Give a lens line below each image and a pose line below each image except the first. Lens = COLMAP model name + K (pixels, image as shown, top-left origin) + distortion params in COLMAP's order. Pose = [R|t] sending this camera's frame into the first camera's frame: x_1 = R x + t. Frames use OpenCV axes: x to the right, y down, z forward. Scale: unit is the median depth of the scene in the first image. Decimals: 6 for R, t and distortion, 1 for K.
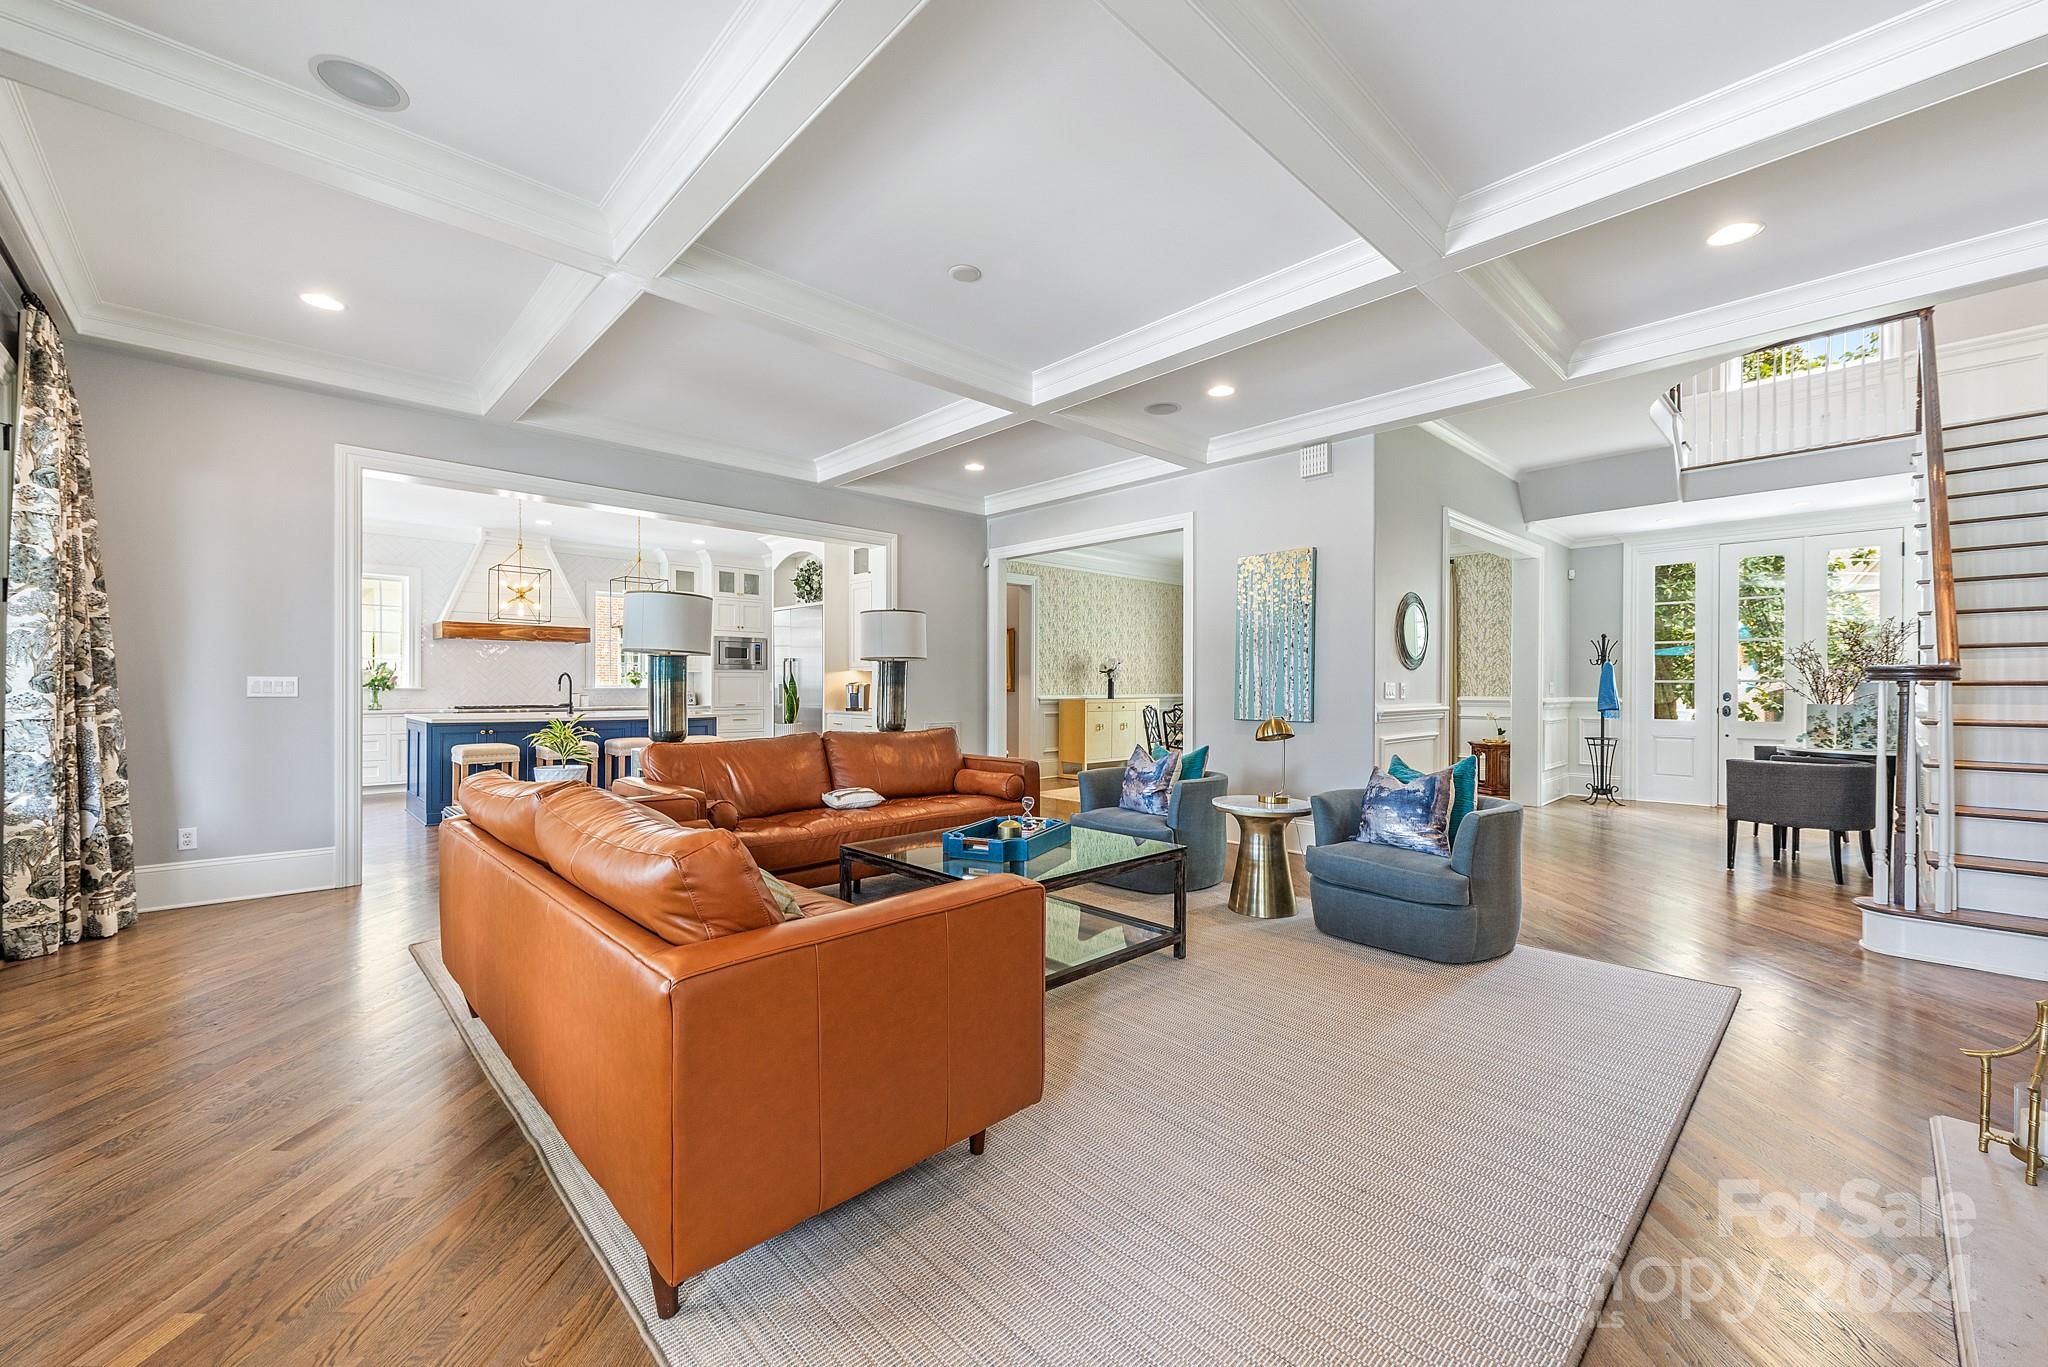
lens RADIAL K [[798.2, 0, 1034.7], [0, 798.2, 688.4], [0, 0, 1]] dist [0.011190, -0.002227]
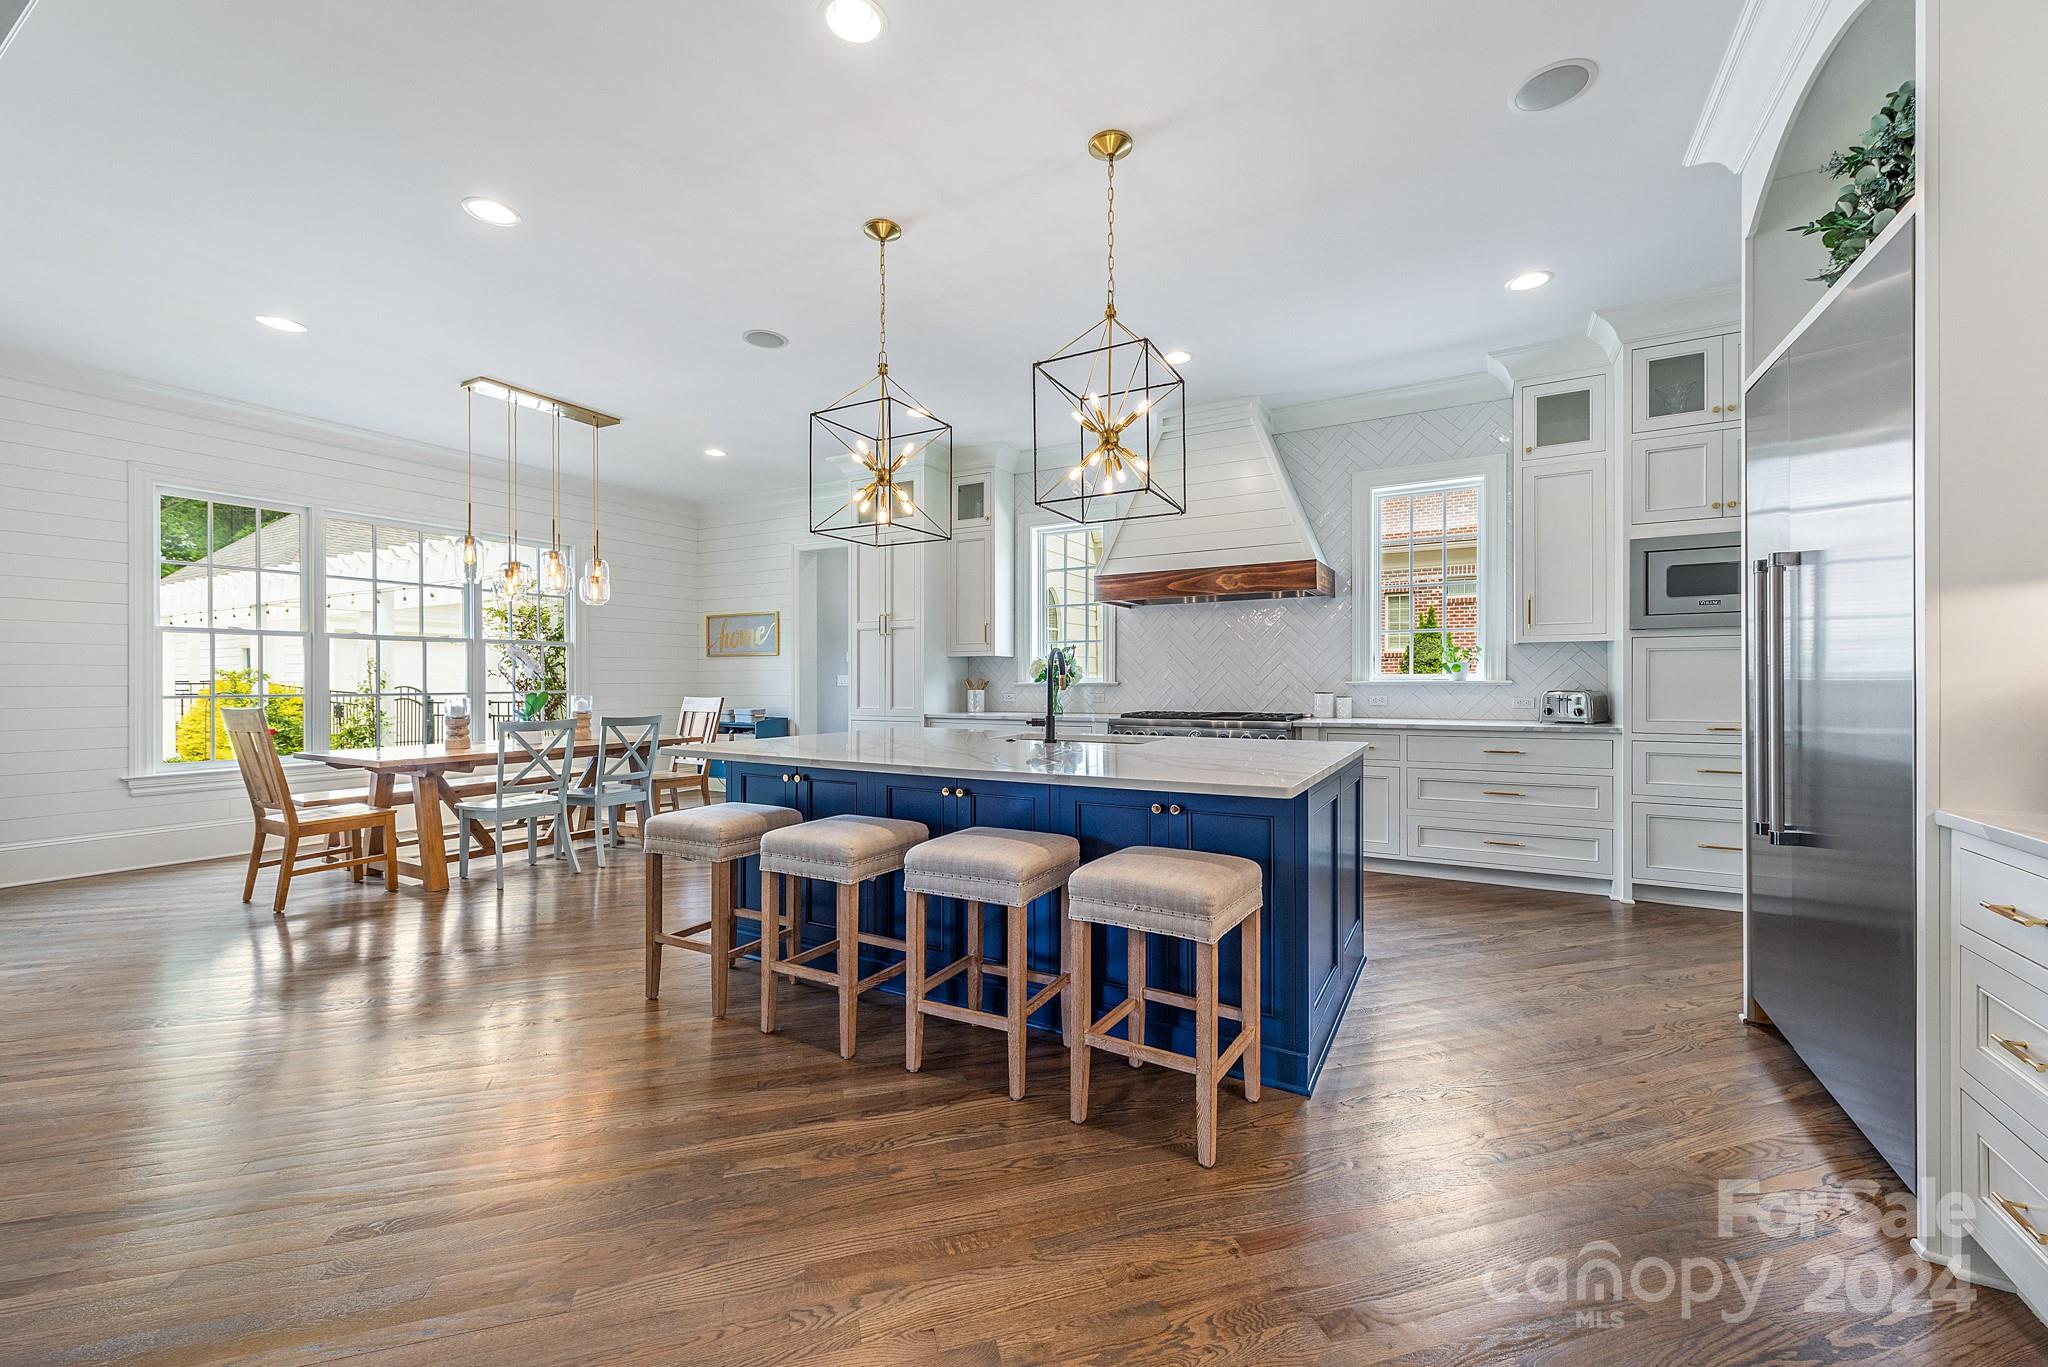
lens RADIAL K [[798.2, 0, 1034.2], [0, 798.2, 677.1], [0, 0, 1]] dist [0.011190, -0.002227]
pose [[0.291925, -0.009879, -0.956390, -0.134041], [0.005432, 0.999948, -0.008670, 0.000332], [0.956426, -0.002664, 0.291963, 0.666756]]
